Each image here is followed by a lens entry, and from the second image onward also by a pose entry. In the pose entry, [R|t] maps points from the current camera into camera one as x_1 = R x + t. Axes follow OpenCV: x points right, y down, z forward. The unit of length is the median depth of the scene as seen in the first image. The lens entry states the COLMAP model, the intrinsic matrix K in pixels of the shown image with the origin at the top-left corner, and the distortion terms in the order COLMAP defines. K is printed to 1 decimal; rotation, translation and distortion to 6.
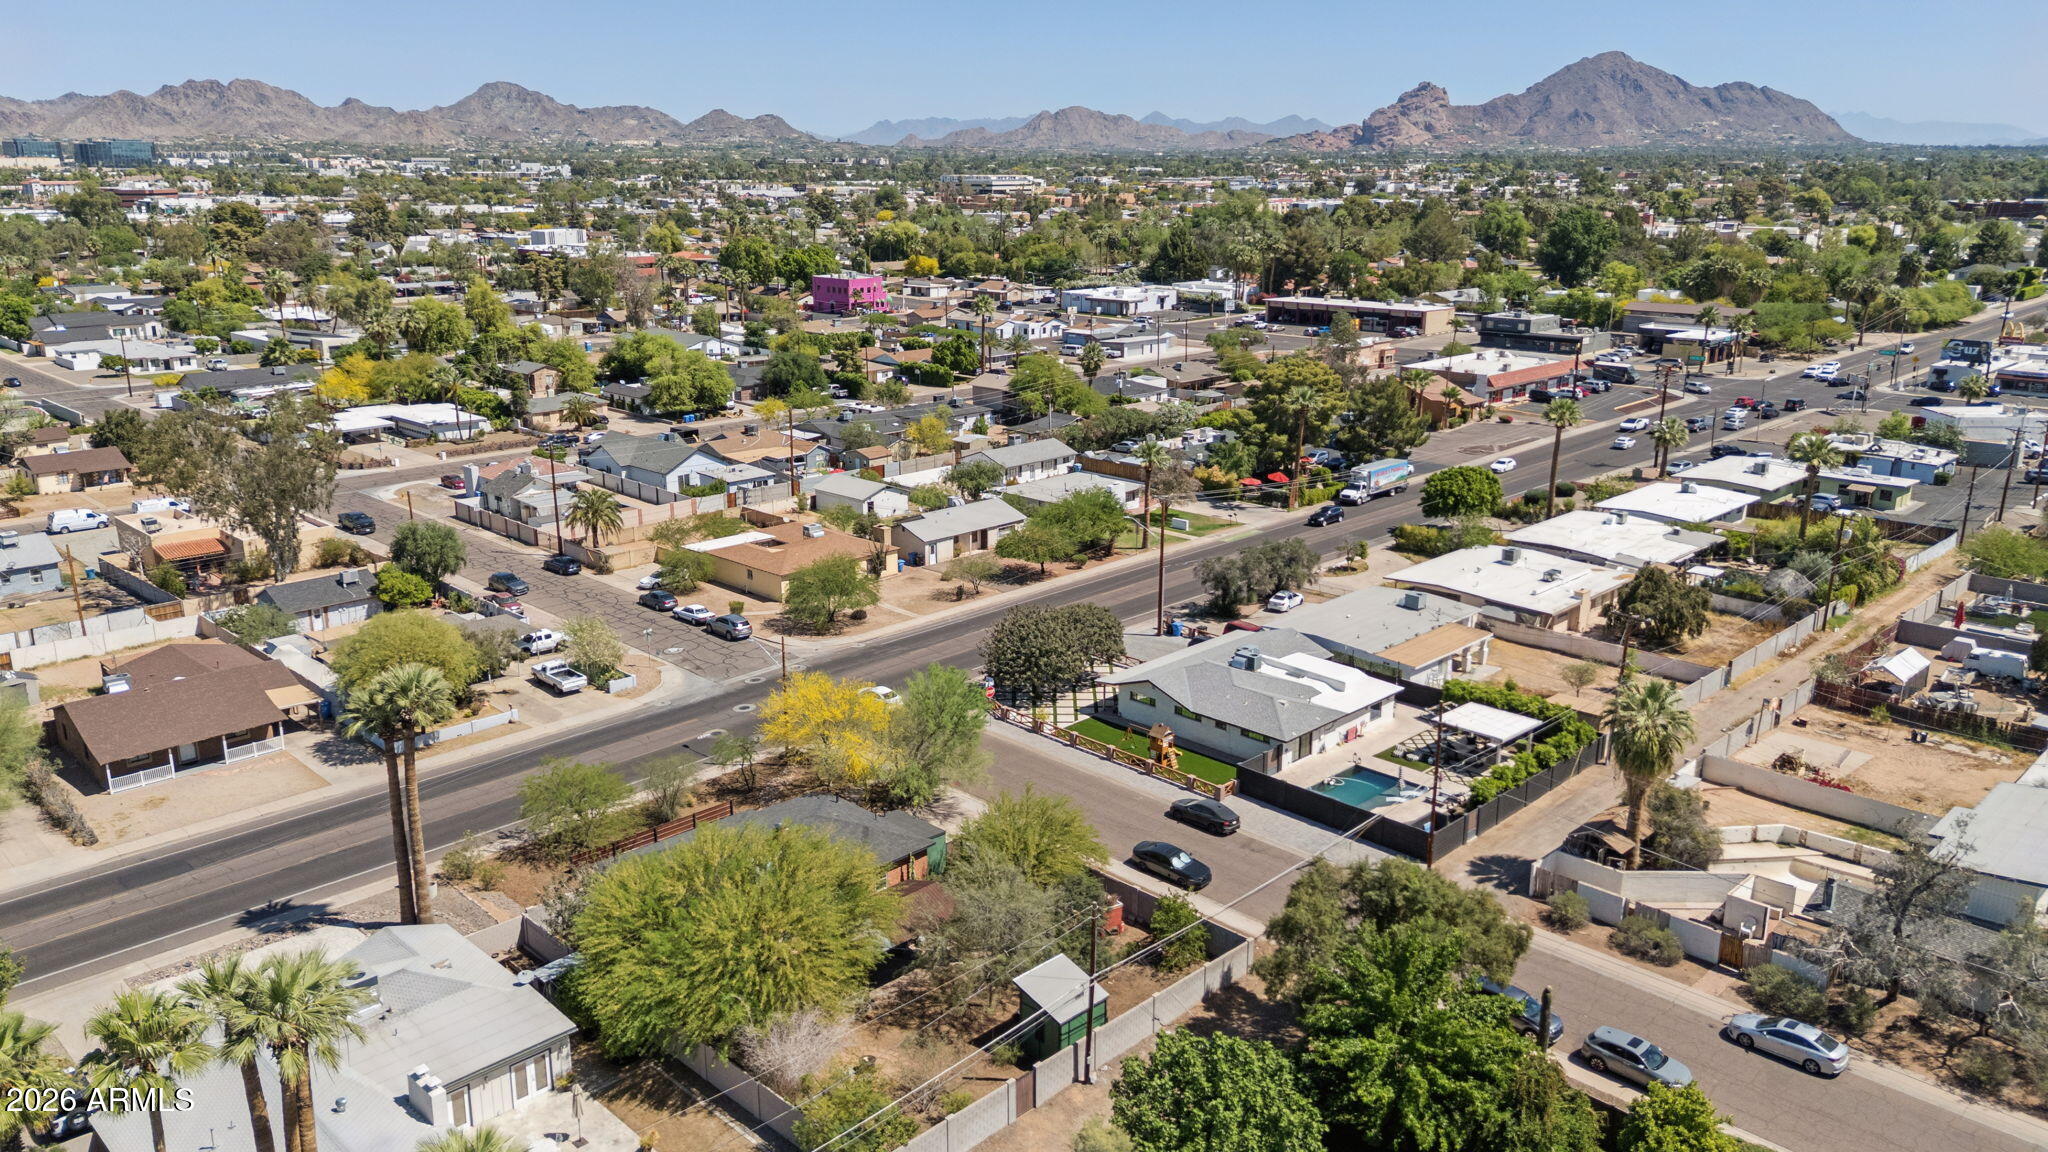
lens RADIAL K [[1490.3, 0, 1023.0], [0, 1490.3, 576.0], [0, 0, 1]] dist [0.062654, -0.053508]
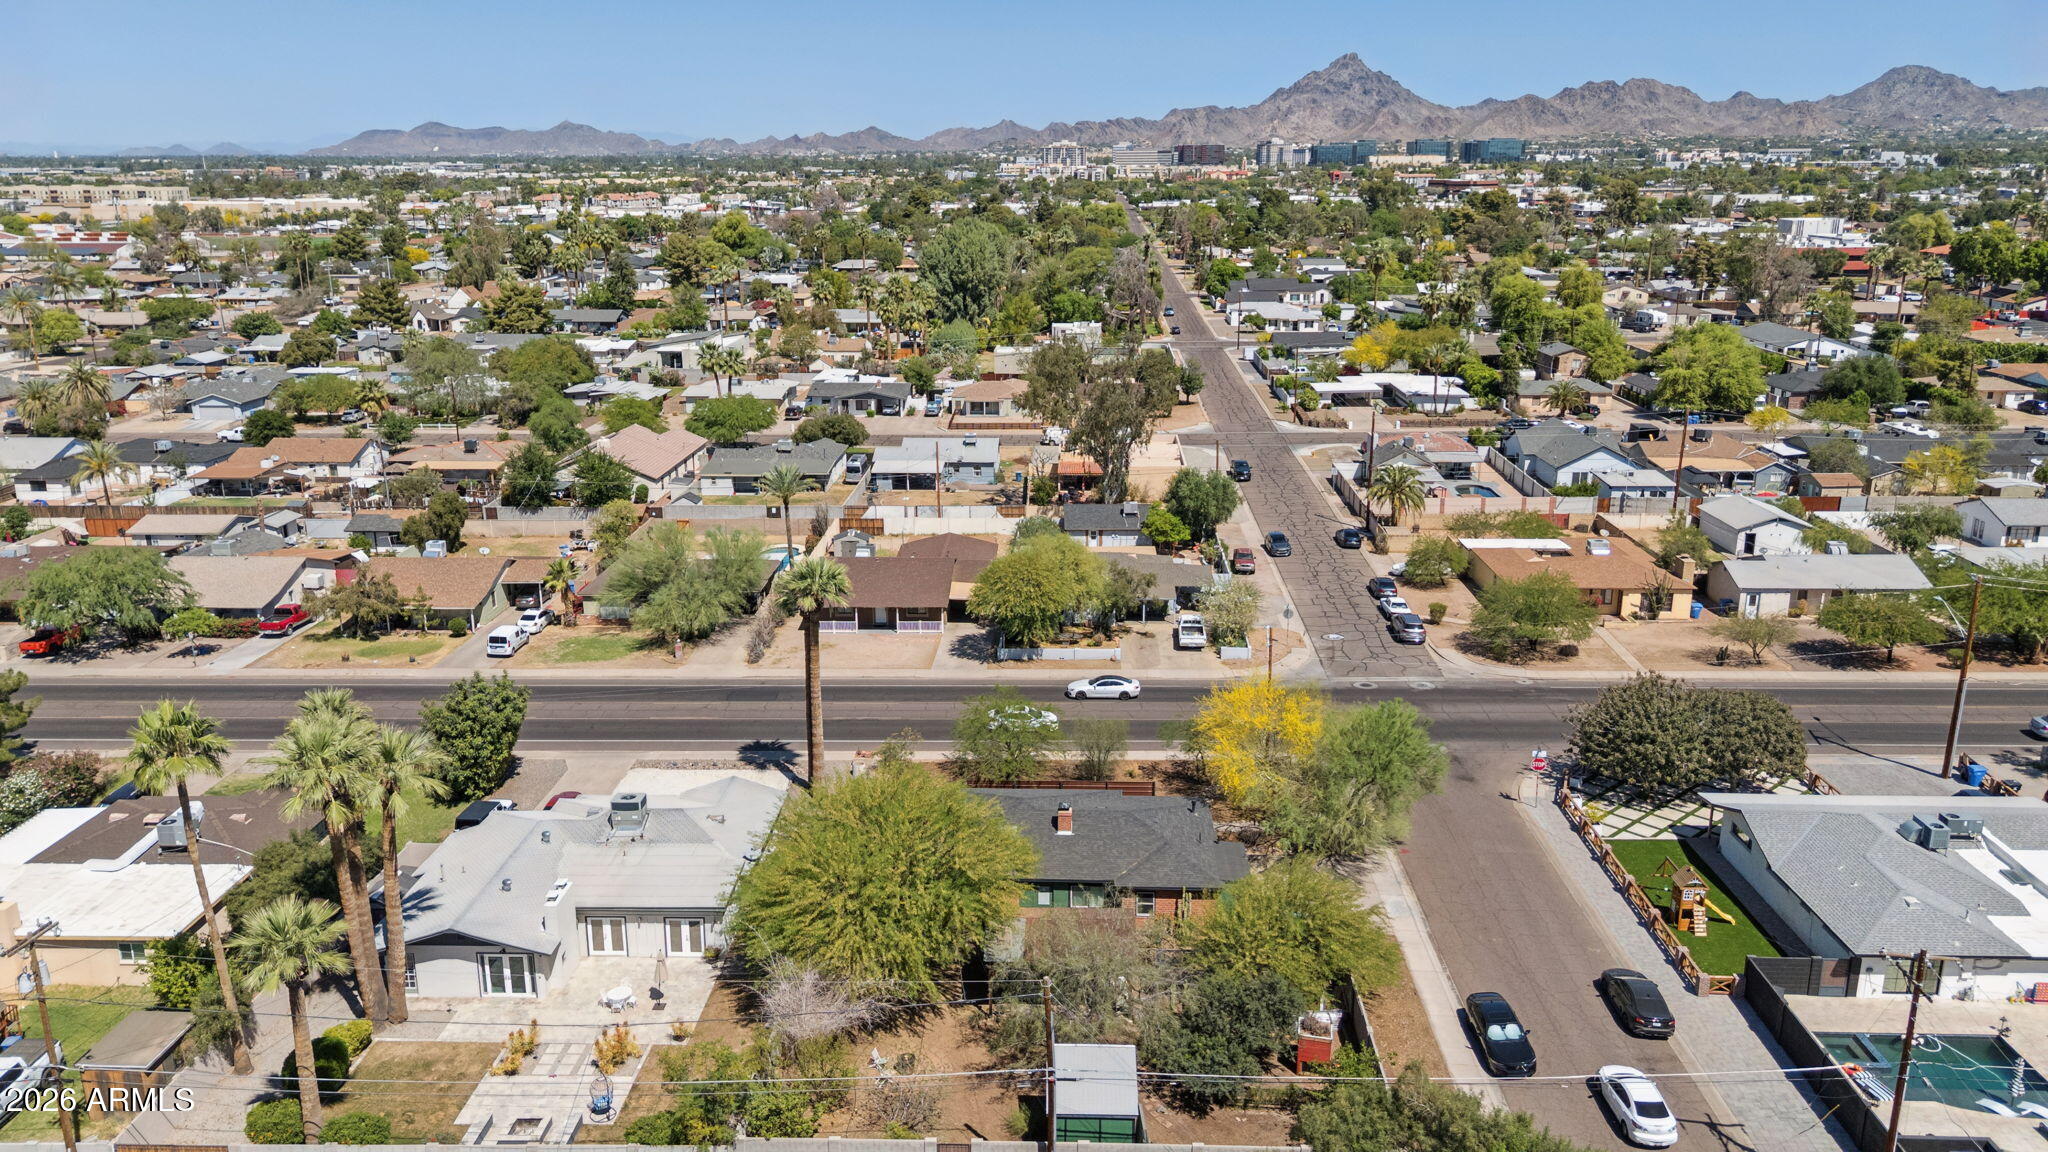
lens RADIAL K [[1490.3, 0, 1024.0], [0, 1490.3, 577.9], [0, 0, 1]] dist [0.062654, -0.053508]
pose [[0.679156, 0.194426, -0.707775, 0.227517], [-0.191203, 0.977851, 0.085144, -0.022469], [0.708652, 0.077503, 0.701289, 0.168230]]
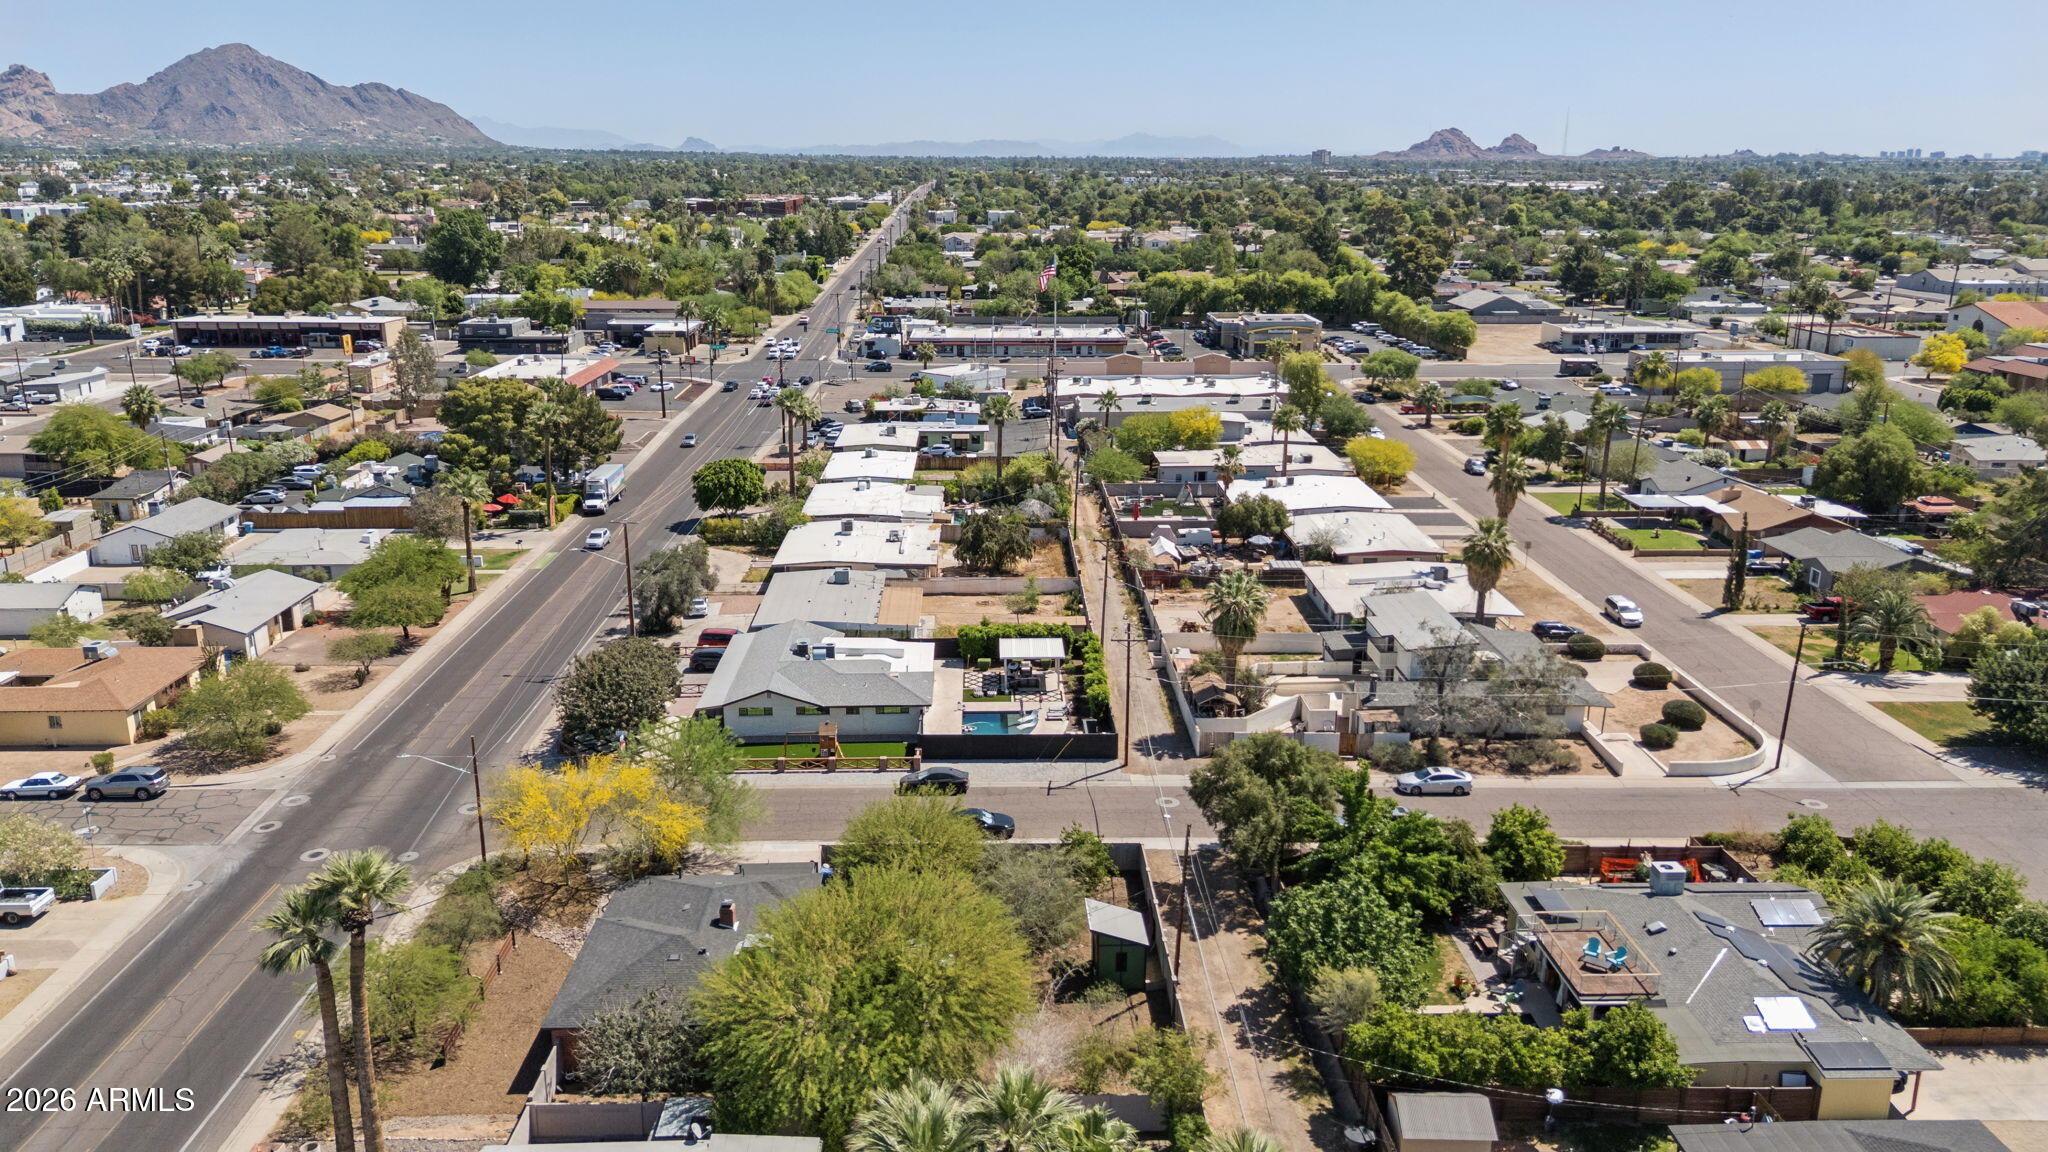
lens RADIAL K [[1490.3, 0, 1033.5], [0, 1490.3, 579.5], [0, 0, 1]] dist [0.062654, -0.053508]
pose [[0.684587, -0.193815, 0.702692, -0.332047], [0.192057, 0.977900, 0.082613, -0.035614], [-0.703174, 0.078401, 0.706682, 0.099403]]
